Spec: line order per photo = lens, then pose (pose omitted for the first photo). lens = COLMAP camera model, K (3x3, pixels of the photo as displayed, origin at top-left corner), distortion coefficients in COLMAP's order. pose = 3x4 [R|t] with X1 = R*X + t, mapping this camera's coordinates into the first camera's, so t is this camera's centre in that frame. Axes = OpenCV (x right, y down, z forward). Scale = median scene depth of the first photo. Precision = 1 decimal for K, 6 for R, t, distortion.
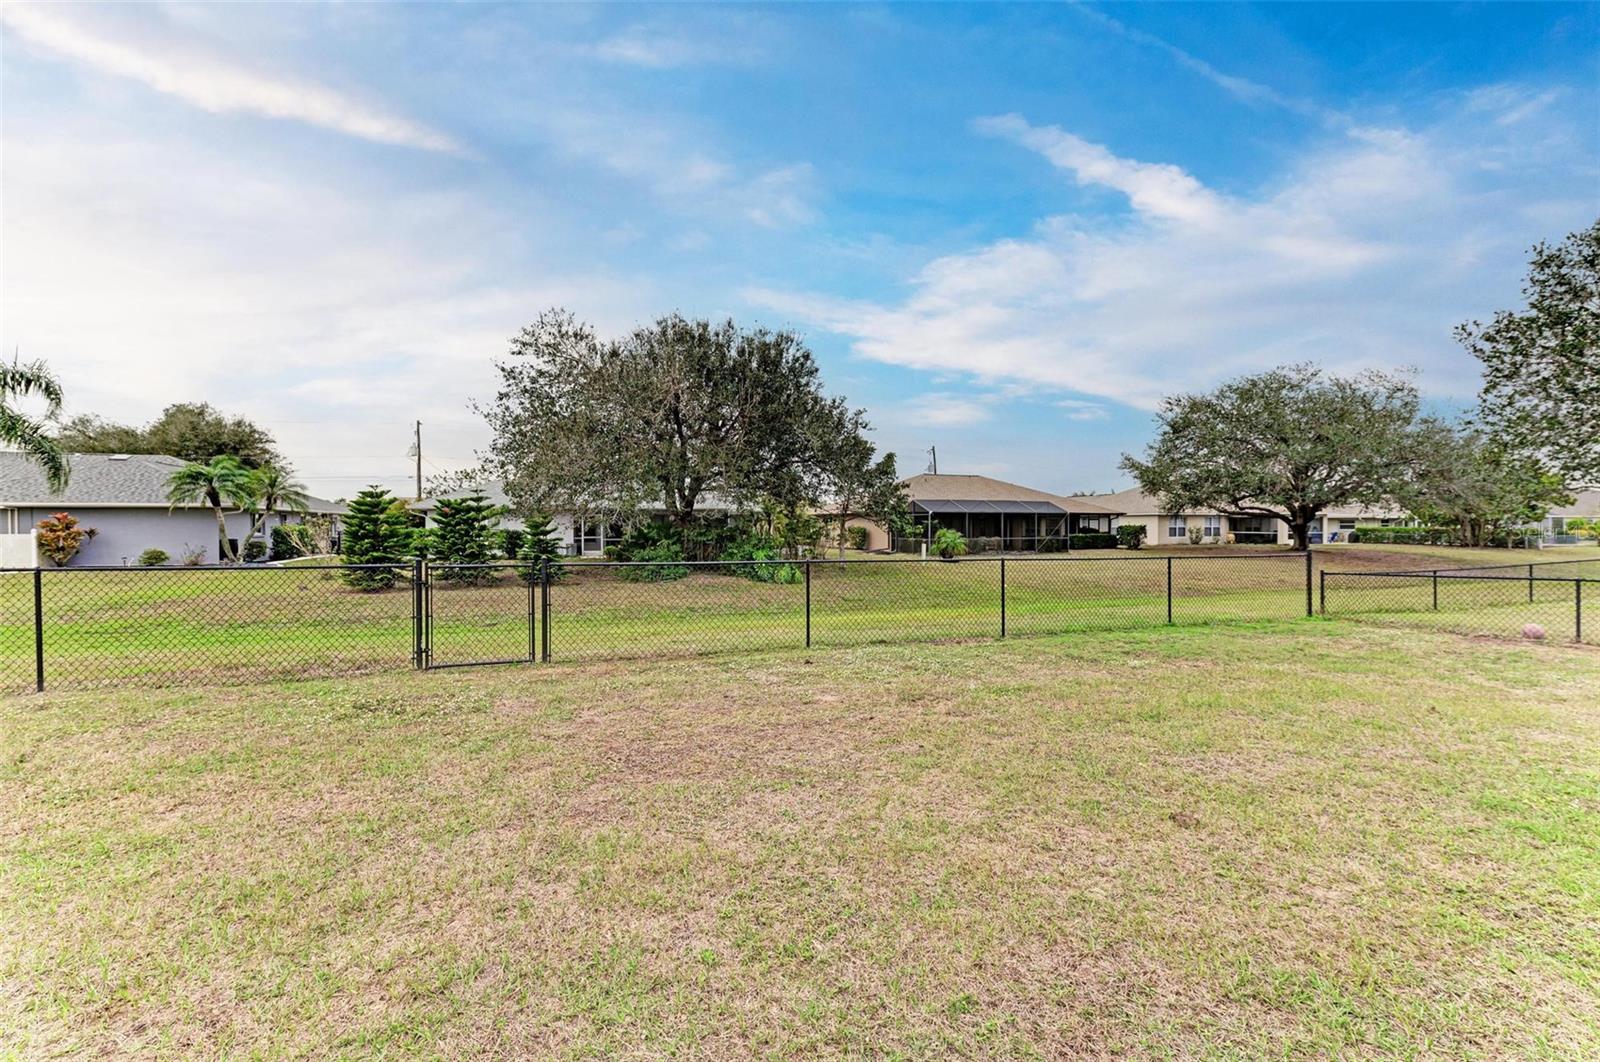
lens RADIAL K [[662.8, 0, 800.0], [0, 662.8, 531.0], [0, 0, 1]] dist [0.002607, 0.000115]
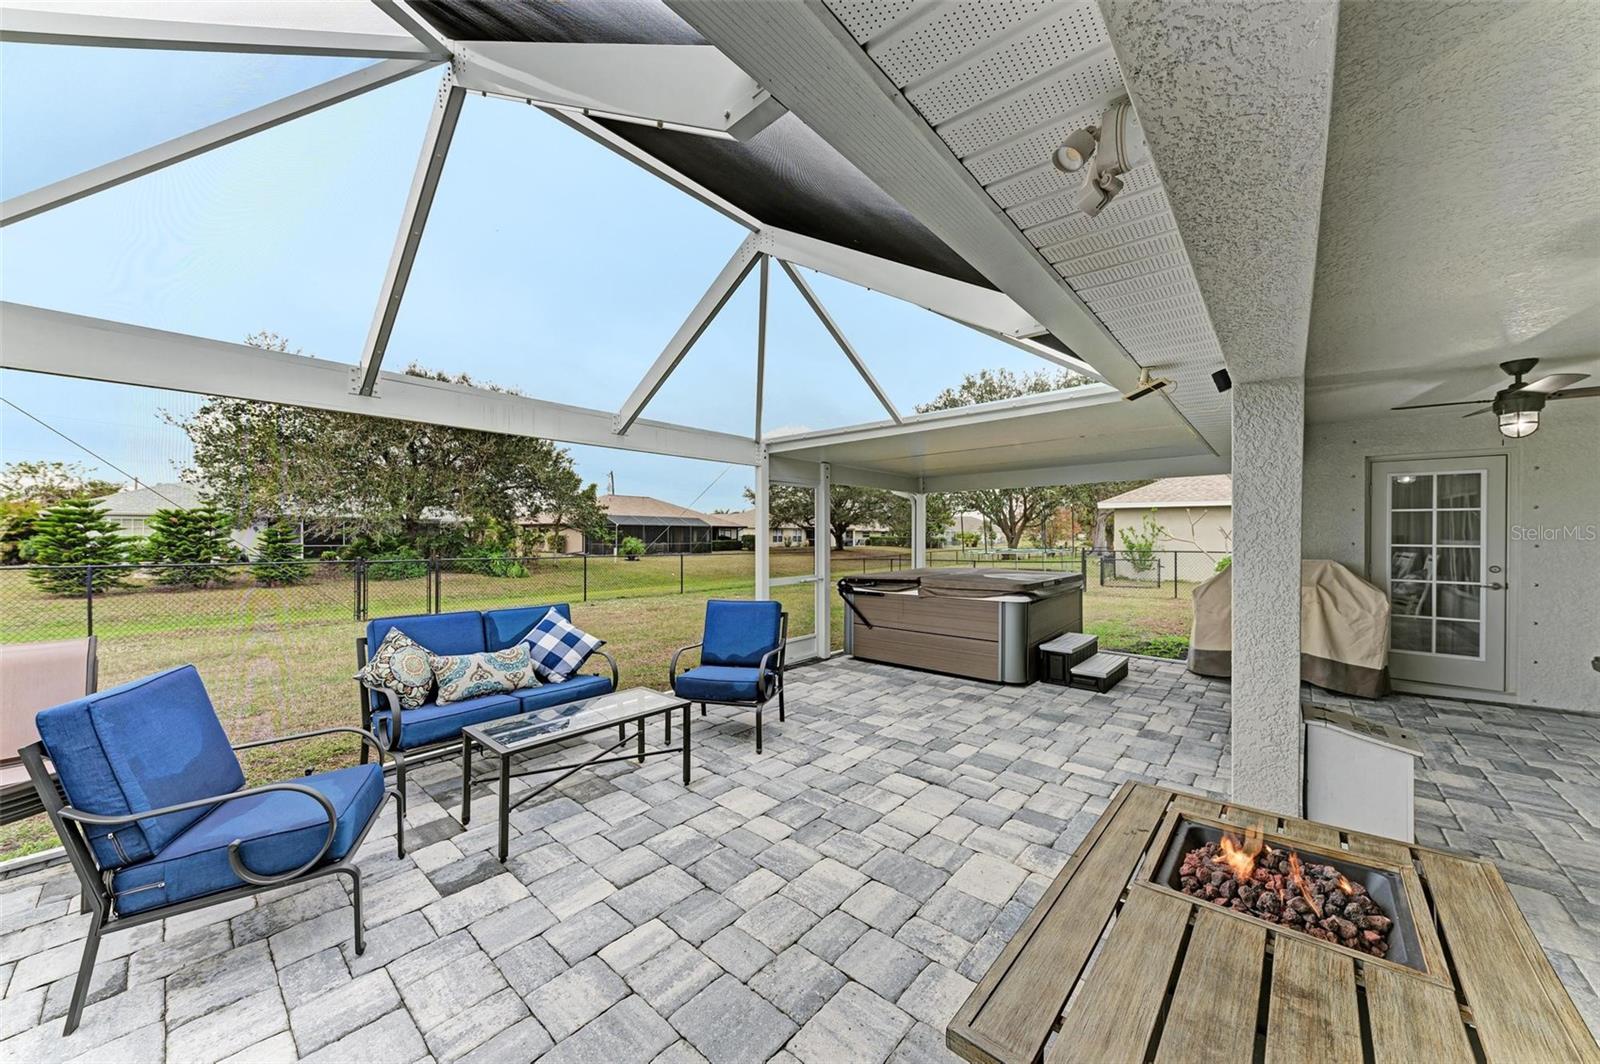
lens RADIAL K [[582.7, 0, 800.0], [0, 582.7, 532.0], [0, 0, 1]] dist [0.000901, 0.000015]
pose [[0.861789, 0.007316, 0.507214, -0.087970], [-0.003800, 0.999961, -0.007968, -0.004846], [-0.507253, 0.004939, 0.861783, -0.230133]]
